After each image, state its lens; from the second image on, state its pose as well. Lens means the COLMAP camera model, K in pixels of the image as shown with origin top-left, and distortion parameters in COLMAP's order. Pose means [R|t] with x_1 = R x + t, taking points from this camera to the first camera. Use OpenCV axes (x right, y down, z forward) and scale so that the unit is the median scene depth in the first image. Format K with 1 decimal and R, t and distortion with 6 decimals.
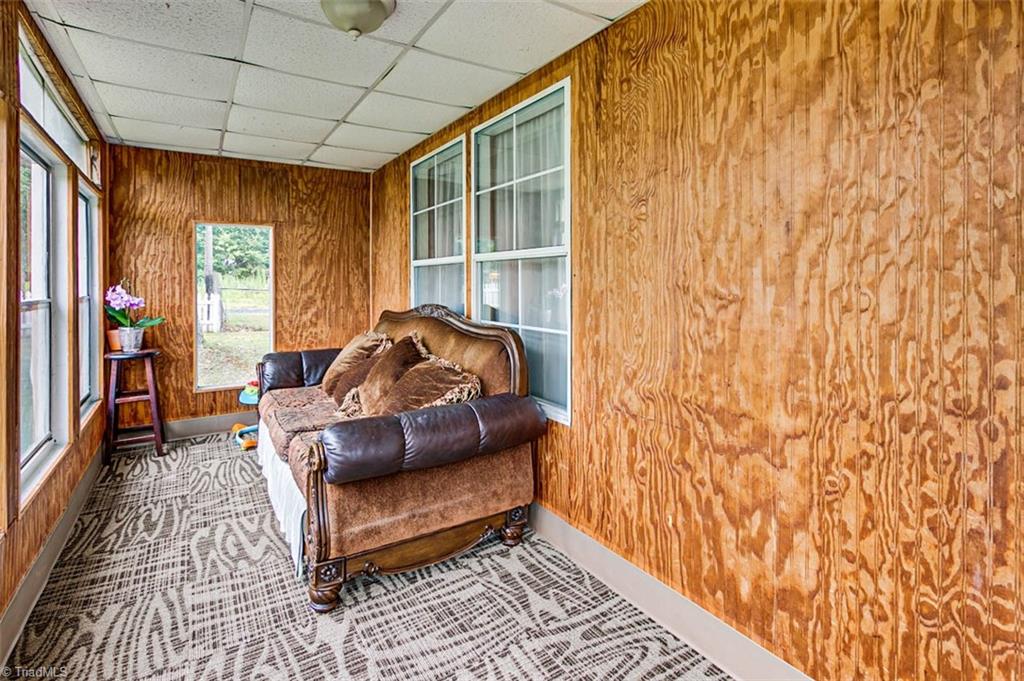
lens RADIAL K [[498.2, 0, 510.6], [0, 498.2, 283.5], [0, 0, 1]] dist [-0.001200, -0.000164]
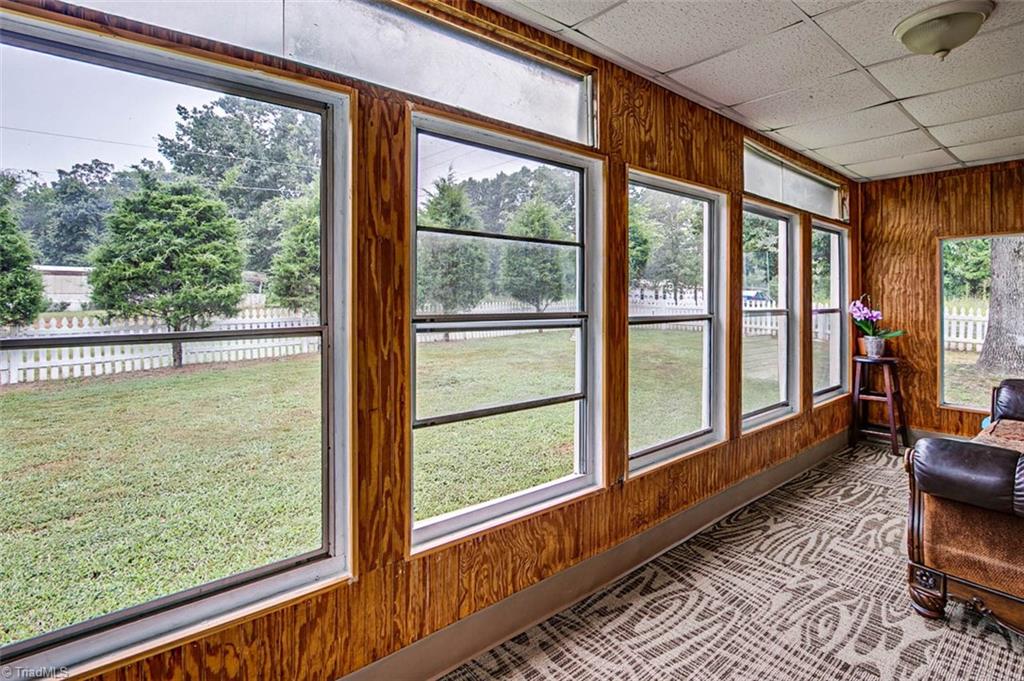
lens RADIAL K [[506.4, 0, 508.2], [0, 506.4, 276.4], [0, 0, 1]] dist [-0.003112, -0.000019]
pose [[0.127701, -0.037385, -0.991108, 0.317480], [-0.006772, 0.999233, -0.038564, -0.001362], [0.991790, 0.011636, 0.127350, -0.002240]]
